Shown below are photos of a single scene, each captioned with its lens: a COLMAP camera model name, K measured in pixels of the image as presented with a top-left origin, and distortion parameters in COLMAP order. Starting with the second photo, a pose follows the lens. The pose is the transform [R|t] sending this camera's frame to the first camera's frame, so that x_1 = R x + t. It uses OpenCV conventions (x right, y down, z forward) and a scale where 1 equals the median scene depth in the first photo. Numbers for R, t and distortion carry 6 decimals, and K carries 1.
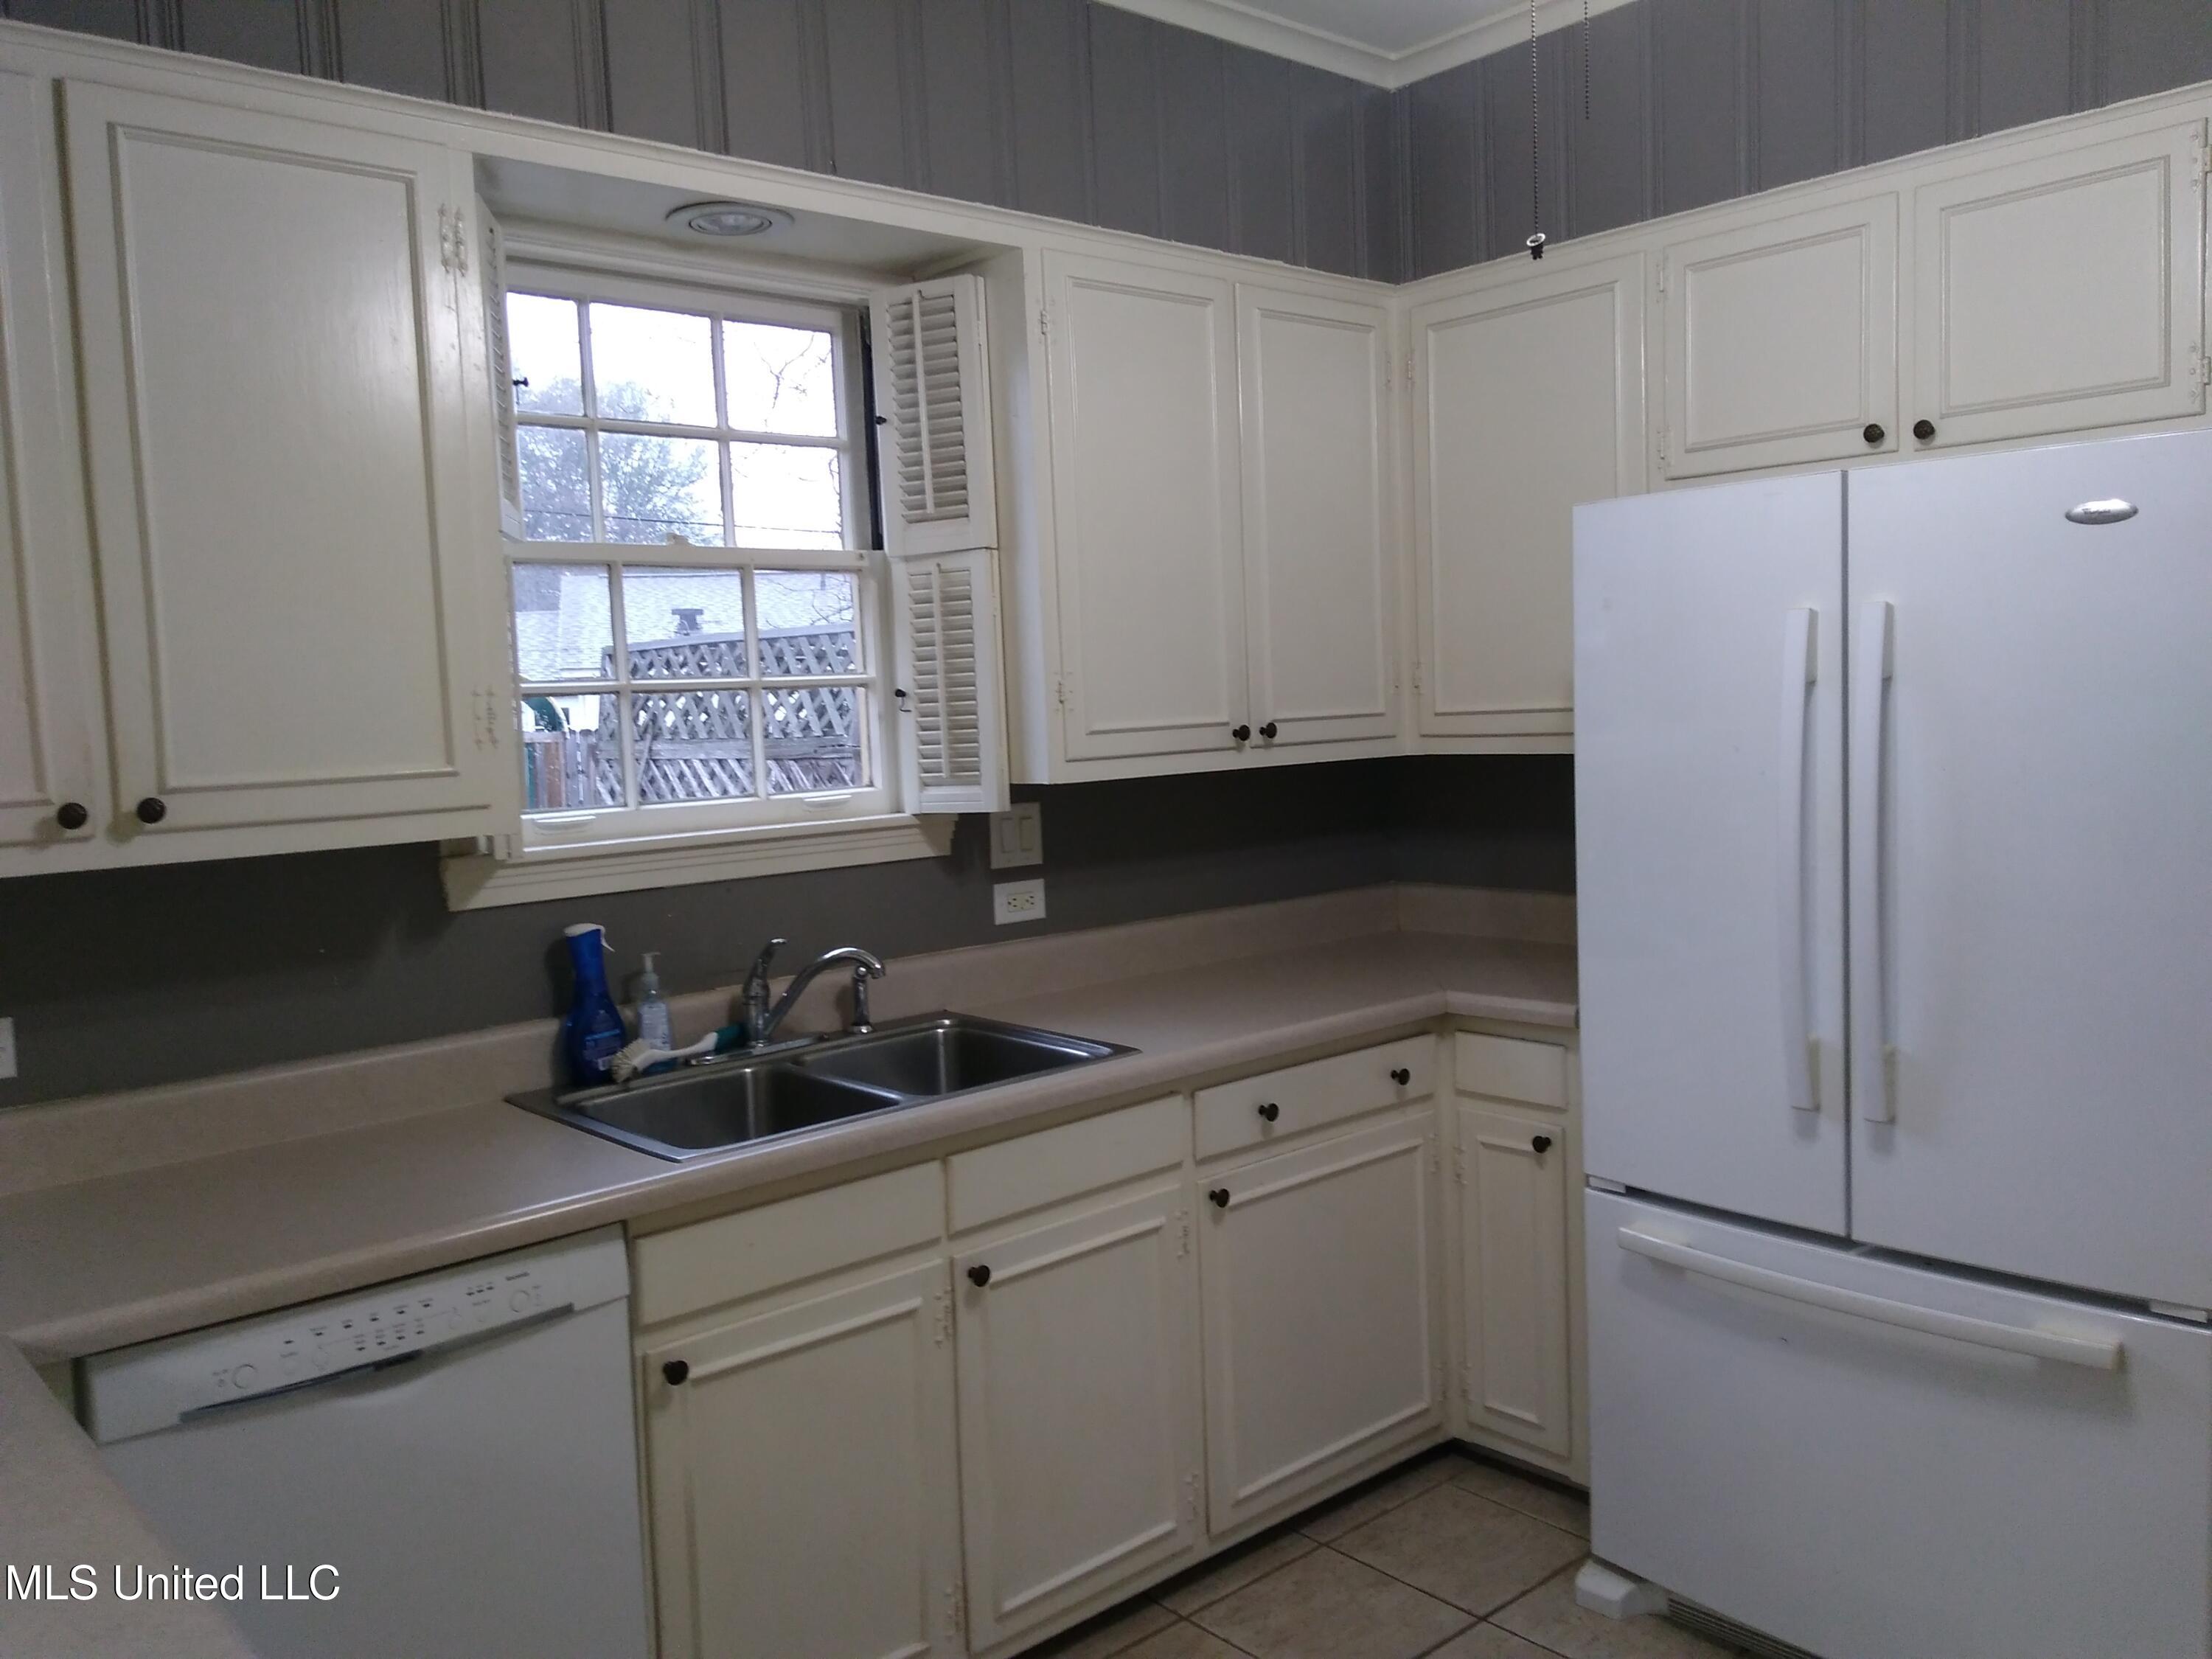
lens RADIAL K [[1700.4, 0, 1106.0], [0, 1700.4, 829.5], [0, 0, 1]] dist [-0.010240, -0.003331]
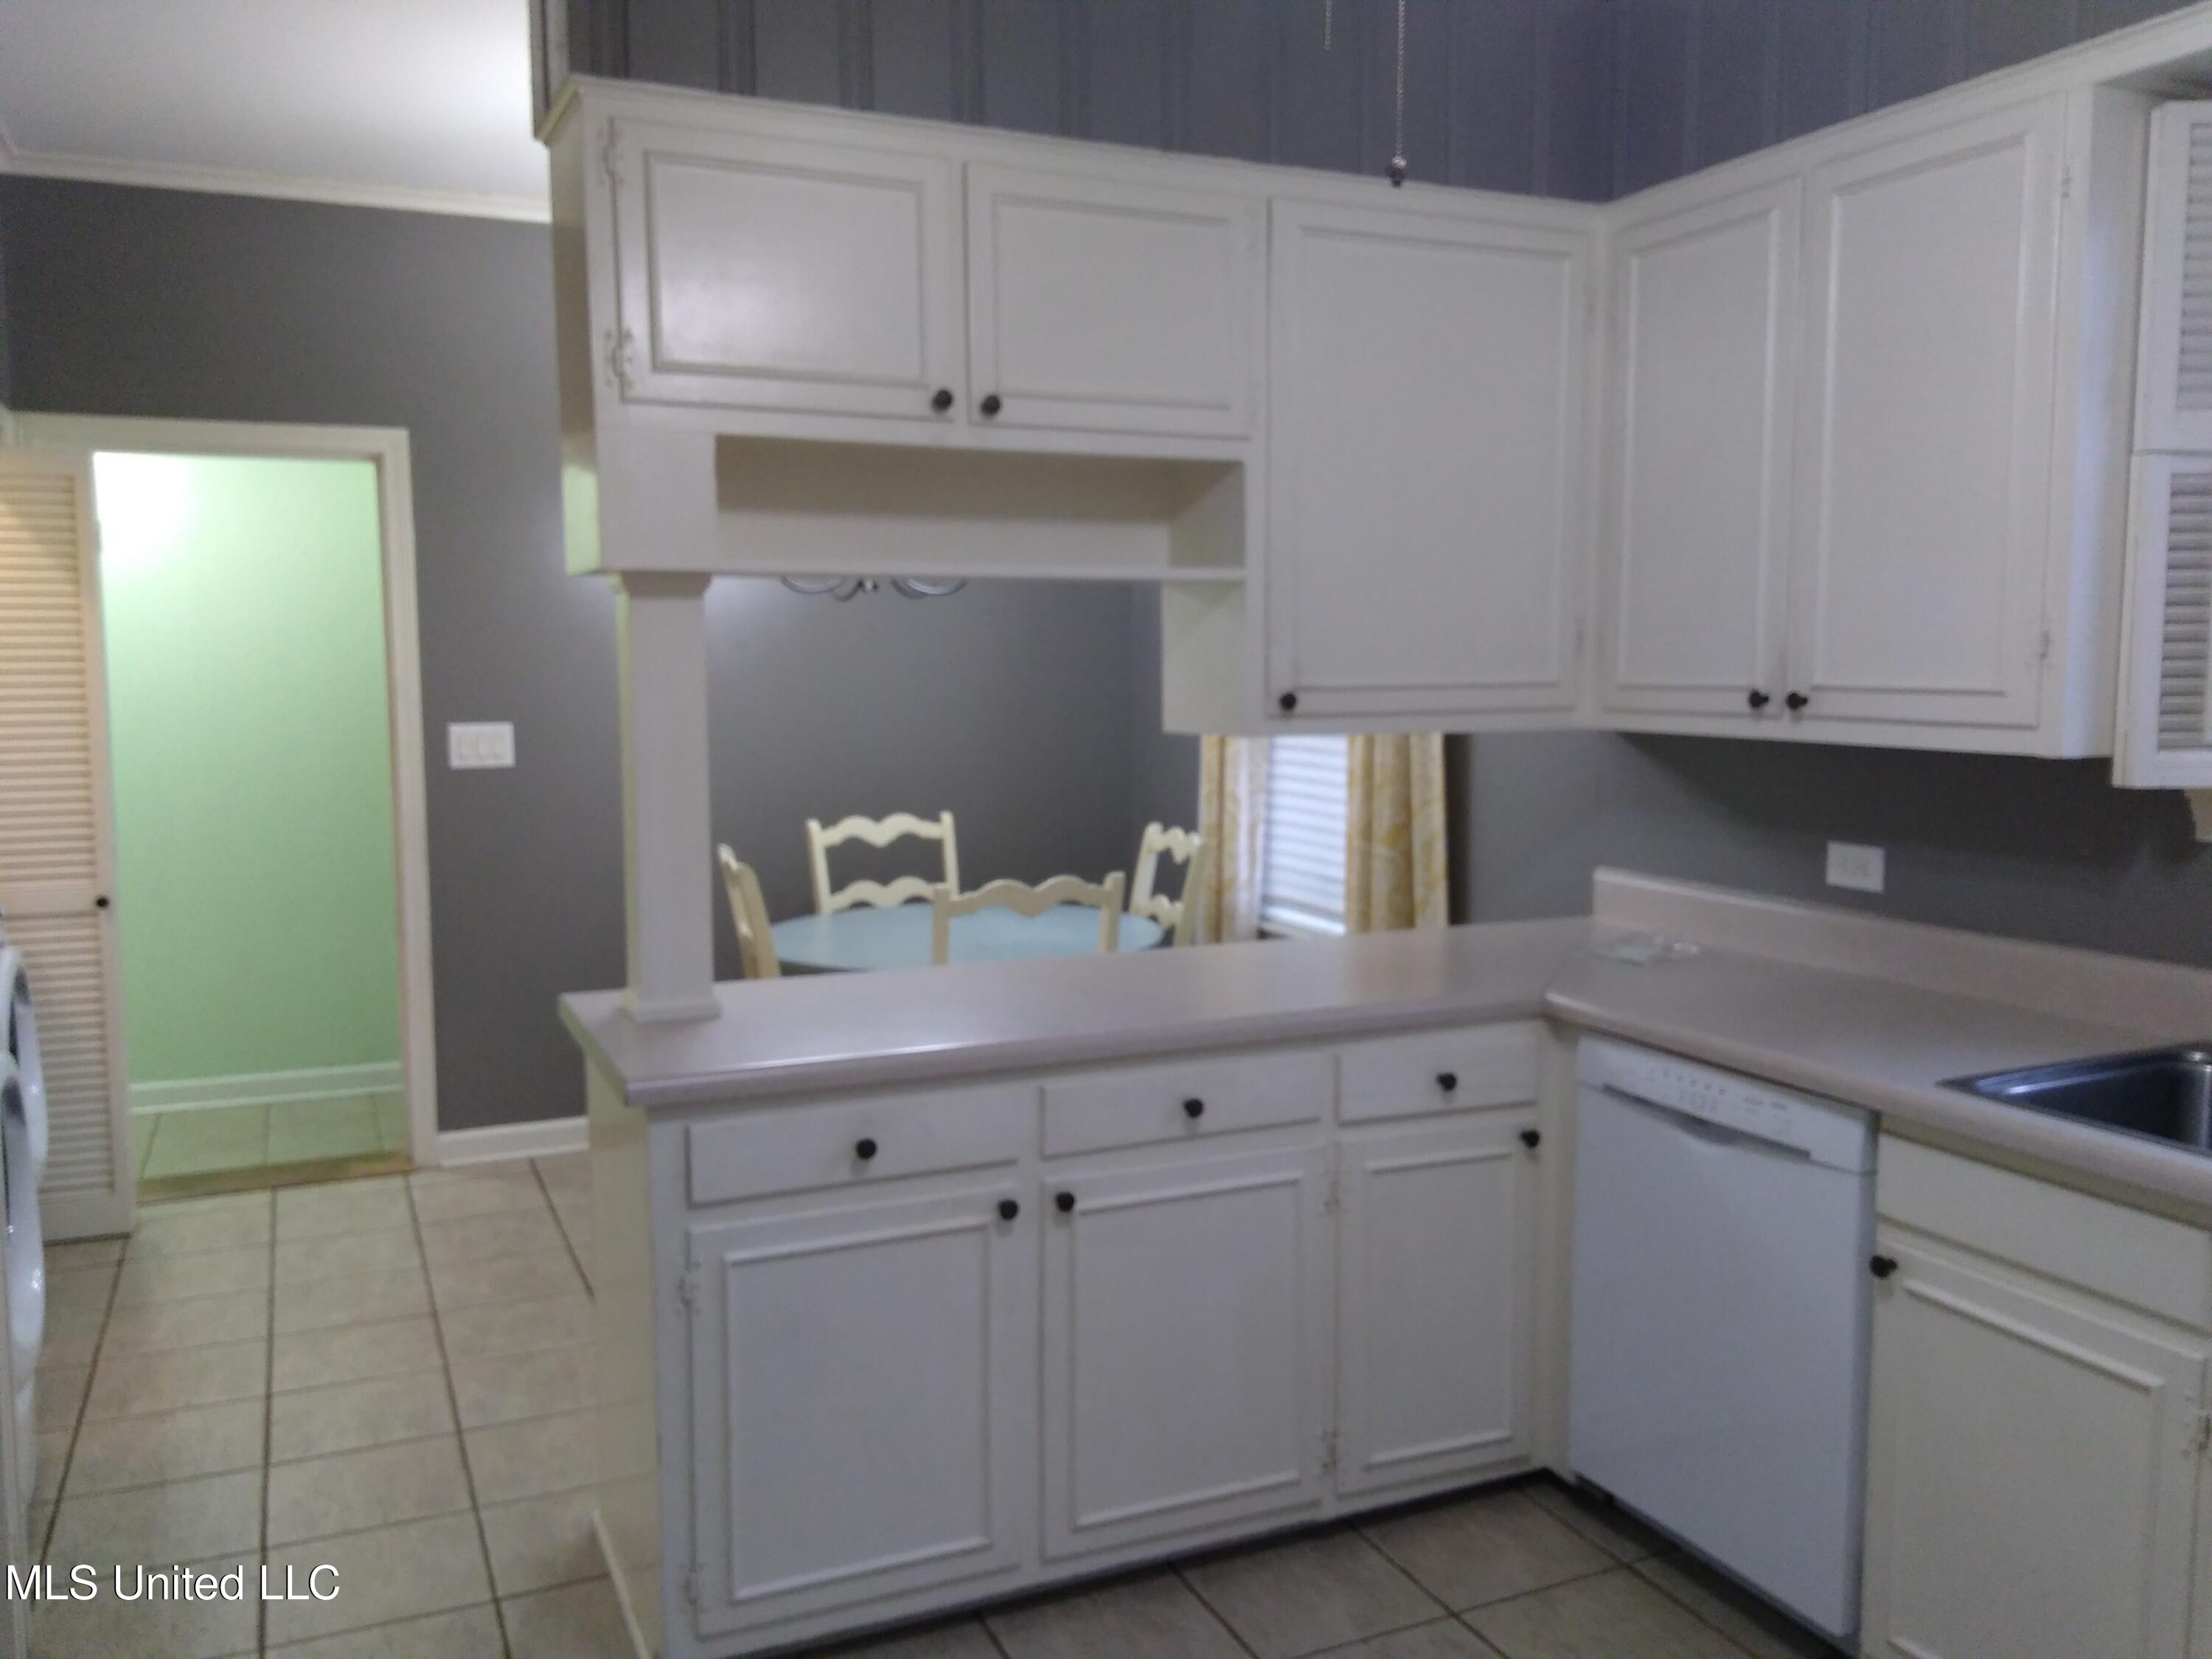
lens RADIAL K [[1780.8, 0, 1107.2], [0, 1780.8, 800.2], [0, 0, 1]] dist [0.086477, -0.188199]
pose [[-0.273449, 0.127451, -0.953405, 0.959974], [-0.066203, 0.986339, 0.150841, -0.111187], [0.959605, 0.104366, -0.261276, 0.838700]]
